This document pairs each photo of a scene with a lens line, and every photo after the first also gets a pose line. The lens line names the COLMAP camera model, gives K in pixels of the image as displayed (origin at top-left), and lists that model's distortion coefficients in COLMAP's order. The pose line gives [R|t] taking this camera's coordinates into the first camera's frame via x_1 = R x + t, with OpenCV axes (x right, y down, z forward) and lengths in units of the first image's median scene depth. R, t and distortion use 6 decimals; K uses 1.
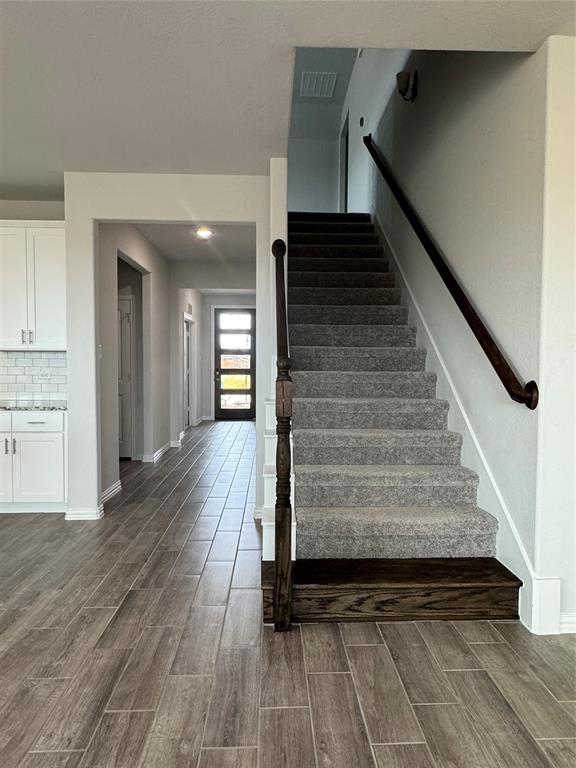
lens RADIAL K [[480.4, 0, 288.7], [0, 480.4, 380.1], [0, 0, 1]] dist [-0.001342, -0.001251]
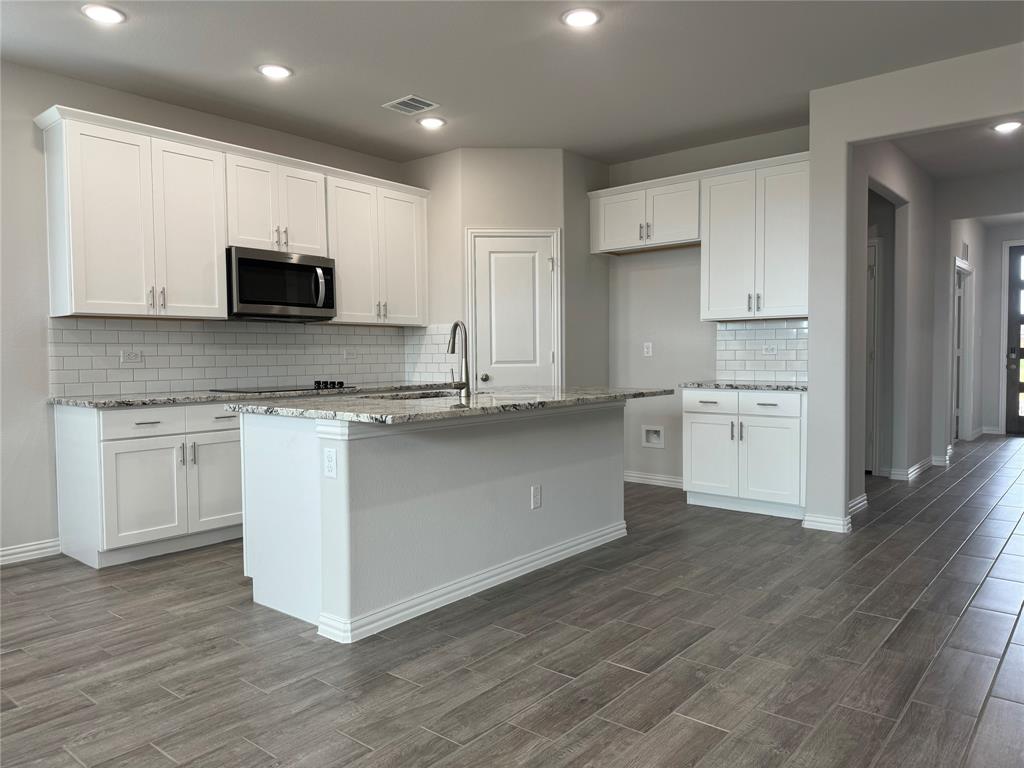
lens RADIAL K [[717.6, 0, 512.3], [0, 717.6, 384.2], [0, 0, 1]] dist [0.048285, -0.061592]
pose [[0.741564, 0.018103, -0.670638, -0.014541], [-0.011073, 0.999830, 0.014746, 0.031758], [0.670791, -0.003509, 0.741638, -0.173168]]
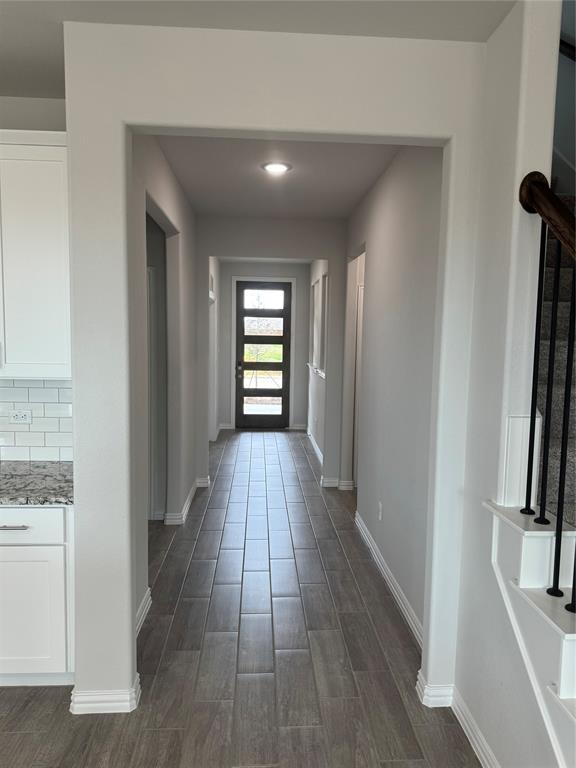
lens RADIAL K [[538.2, 0, 284.0], [0, 538.2, 391.0], [0, 0, 1]] dist [0.048285, -0.061592]
pose [[0.999865, 0.014261, 0.008172, -0.189102], [-0.014776, 0.997652, 0.066869, -0.080671], [-0.007200, -0.066981, 0.997728, 0.333996]]
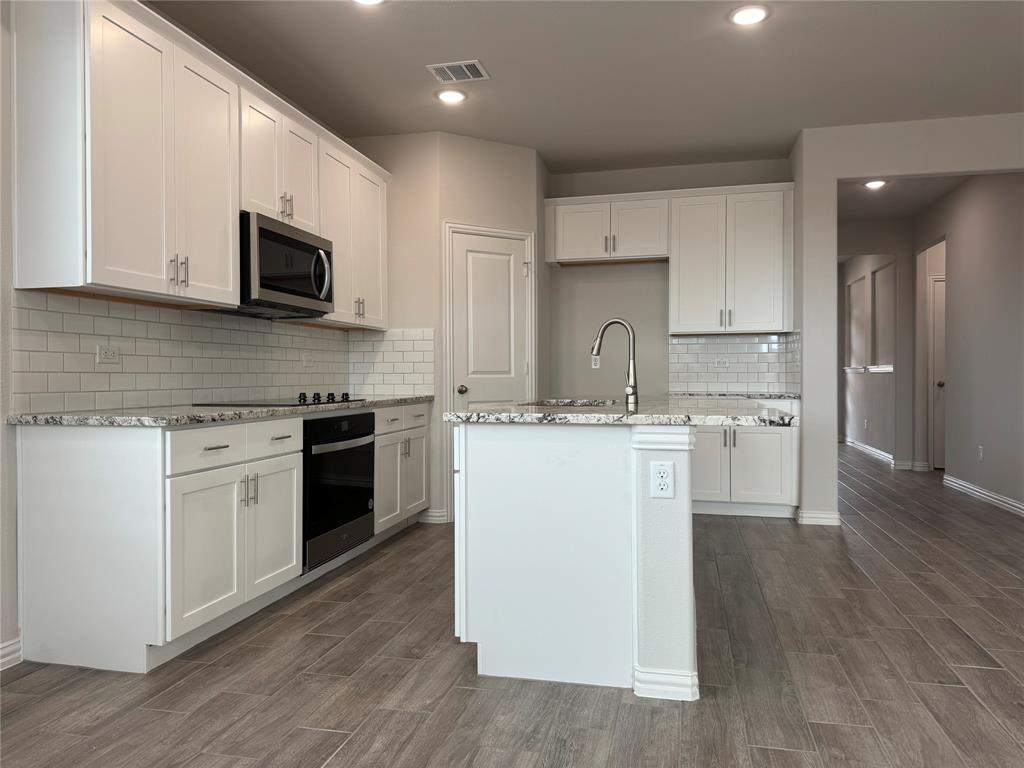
lens RADIAL K [[717.6, 0, 518.9], [0, 717.6, 381.1], [0, 0, 1]] dist [0.048285, -0.061592]
pose [[0.963446, -0.003759, -0.267877, -0.475131], [-0.003377, 0.999652, -0.026173, 0.053492], [0.267882, 0.026121, 0.963098, -0.322507]]
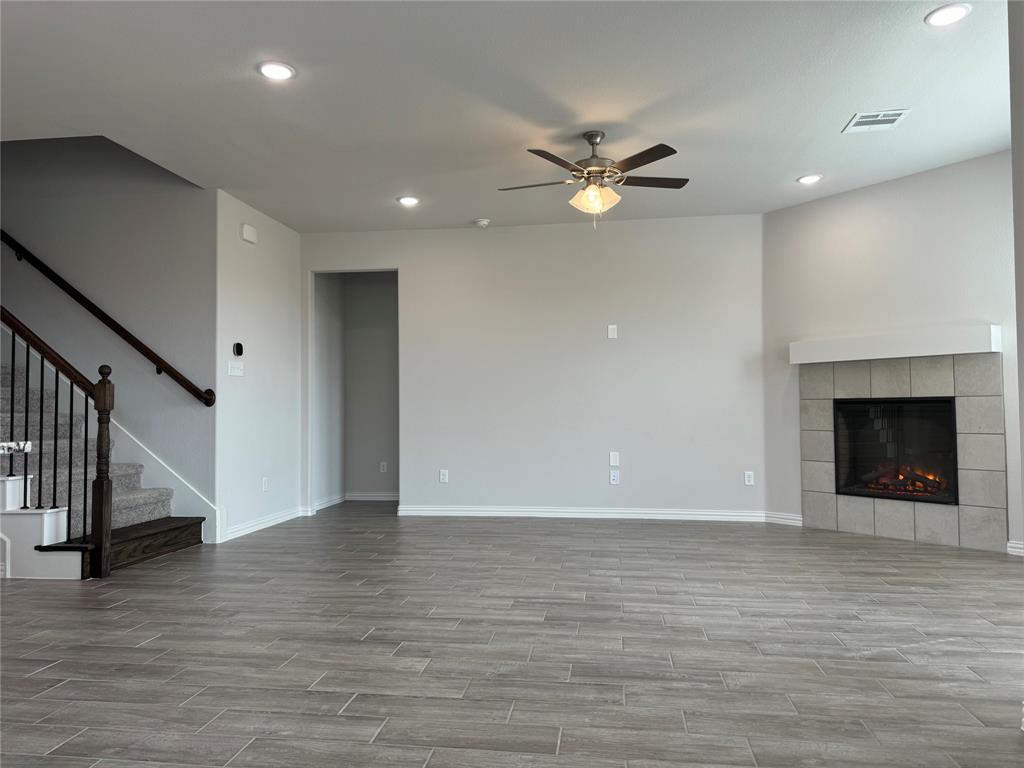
lens RADIAL K [[717.6, 0, 506.1], [0, 717.6, 383.6], [0, 0, 1]] dist [0.048285, -0.061592]
pose [[0.186593, 0.033832, 0.981855, -0.796238], [0.041442, 0.998246, -0.042272, 0.059290], [-0.981563, 0.048577, 0.184863, -0.203086]]
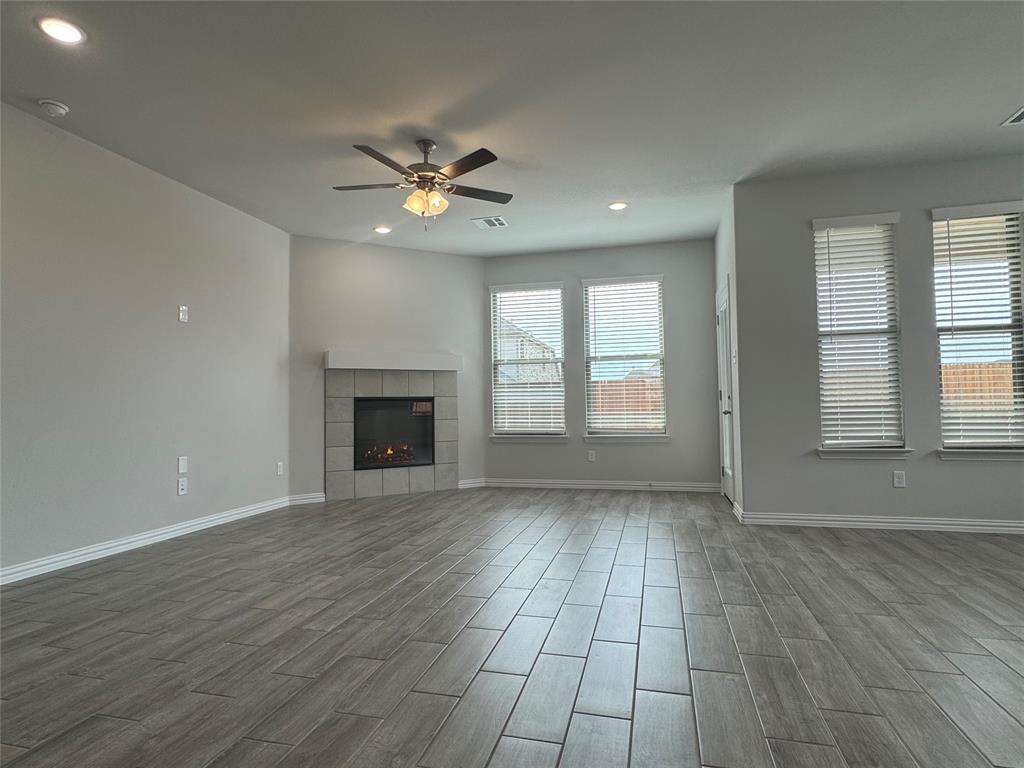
lens RADIAL K [[570.2, 0, 508.4], [0, 570.2, 380.0], [0, 0, 1]] dist [0.001401, -0.001596]
pose [[-0.955355, 0.023463, 0.294527, -0.200242], [0.022118, 0.999724, -0.007897, 0.036798], [-0.294631, -0.001030, -0.955611, 0.558669]]
